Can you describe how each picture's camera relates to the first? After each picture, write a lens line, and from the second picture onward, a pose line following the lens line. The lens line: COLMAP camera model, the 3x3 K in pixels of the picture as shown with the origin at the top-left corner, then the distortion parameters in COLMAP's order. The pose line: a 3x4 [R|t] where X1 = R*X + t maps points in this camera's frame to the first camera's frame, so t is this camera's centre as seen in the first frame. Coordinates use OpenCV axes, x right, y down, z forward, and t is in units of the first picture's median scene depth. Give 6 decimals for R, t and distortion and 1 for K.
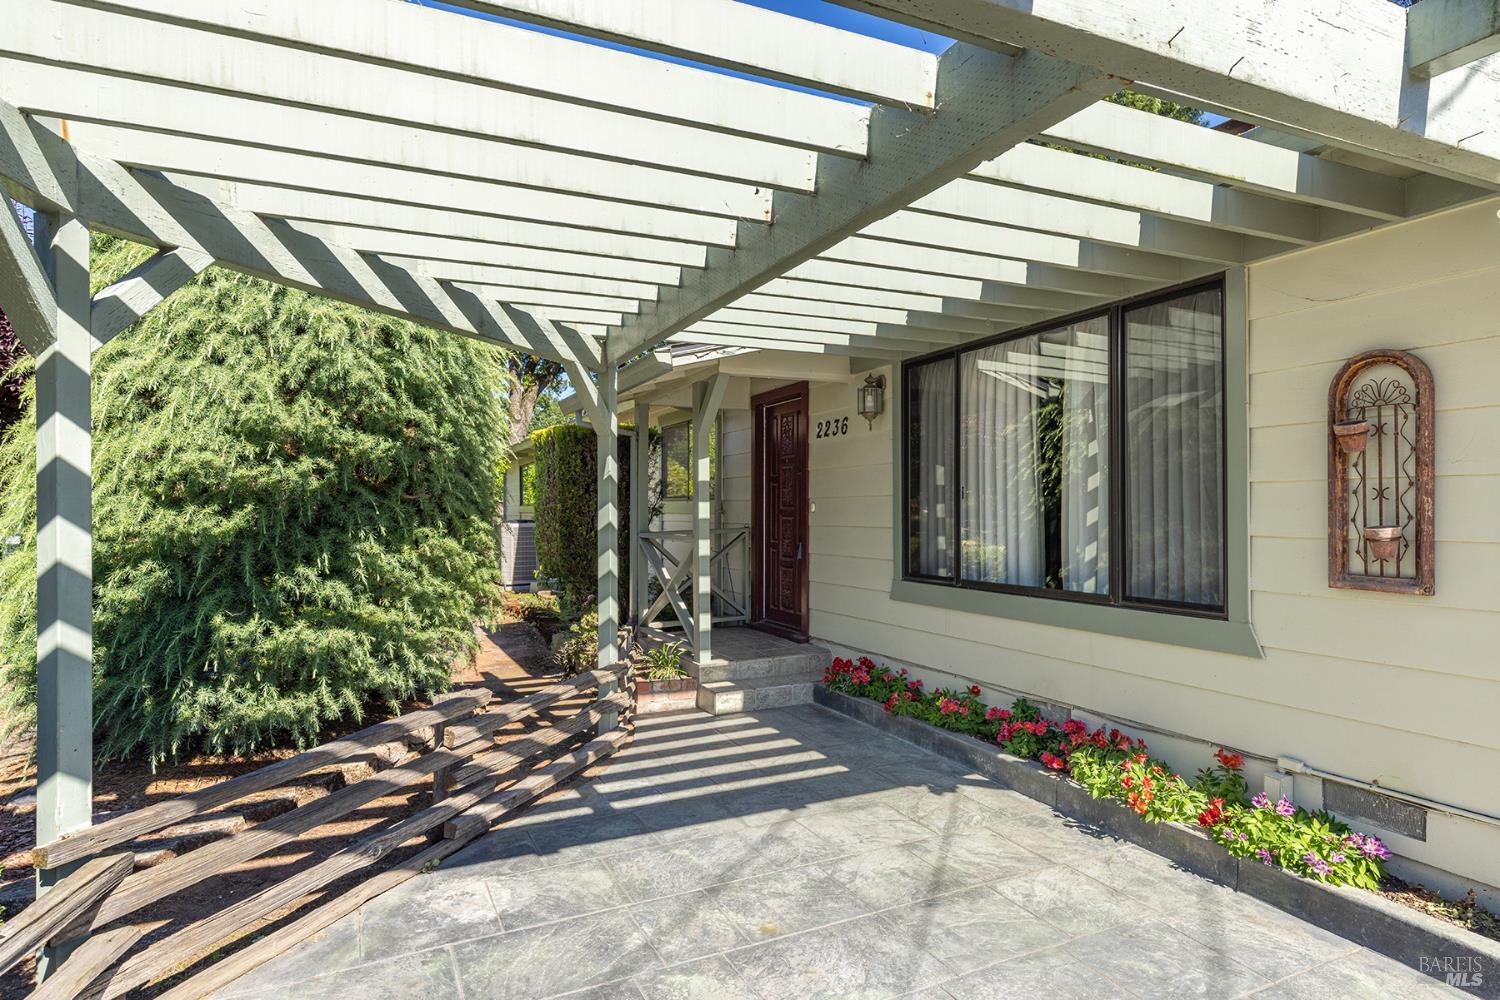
lens RADIAL K [[854.6, 0, 756.6], [0, 854.6, 503.4], [0, 0, 1]] dist [0.000305, -0.000054]
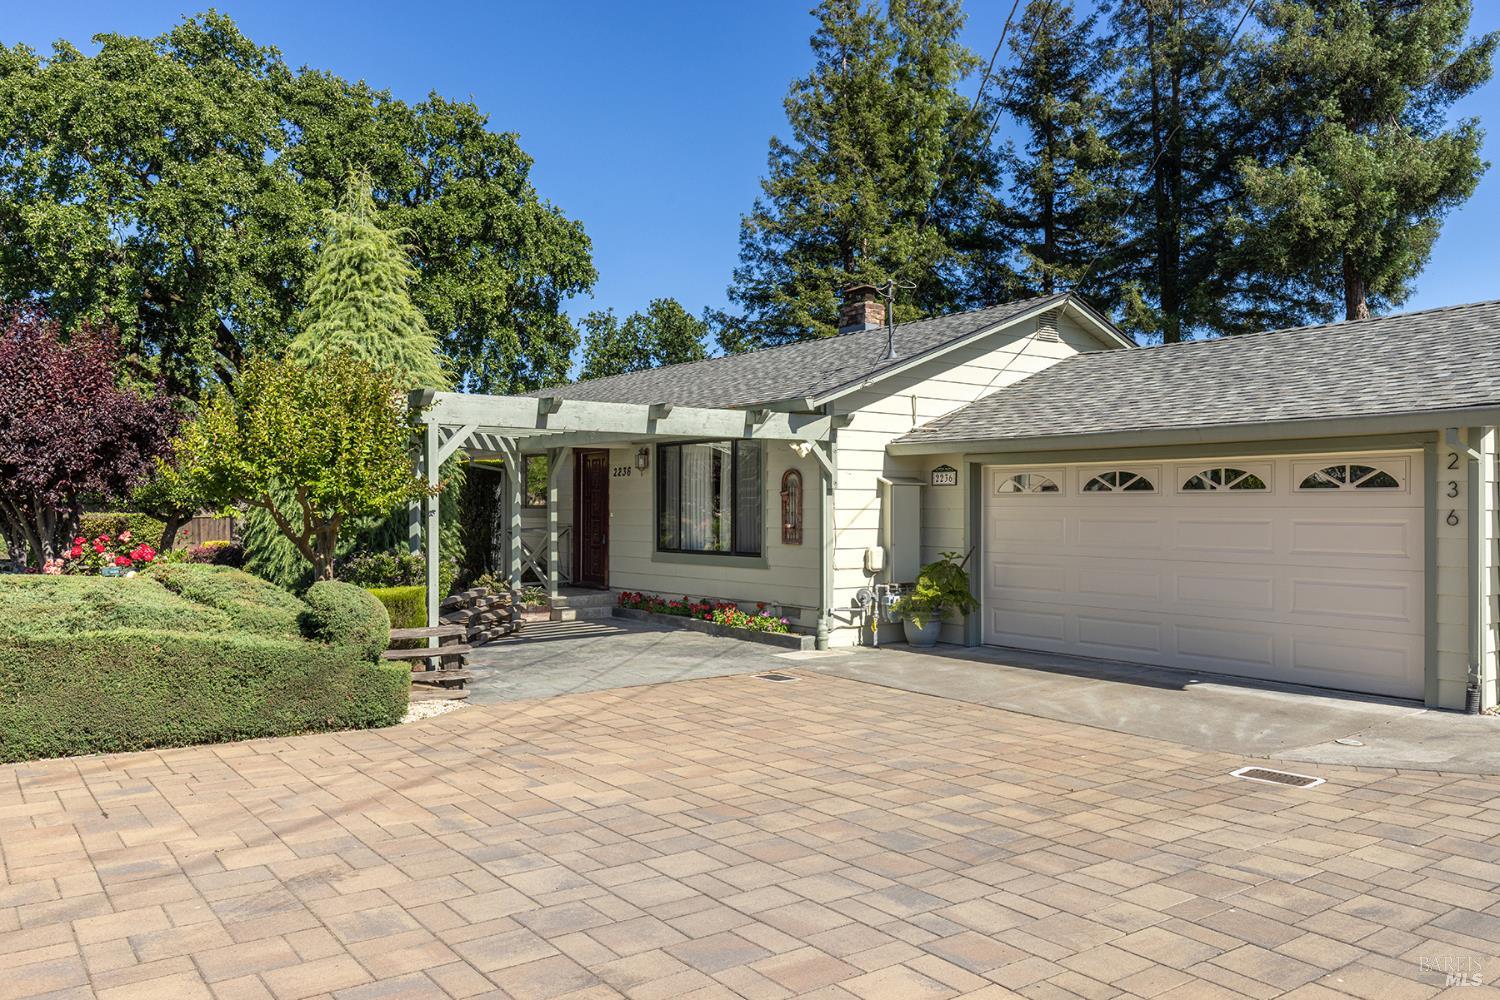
lens RADIAL K [[1134.4, 0, 751.9], [0, 1134.4, 503.2], [0, 0, 1]] dist [0.003859, 0.000125]
pose [[0.980134, 0.002470, 0.198320, -0.142349], [-0.003237, 0.999988, 0.003545, -0.035686], [-0.198309, -0.004117, 0.980131, -1.690446]]
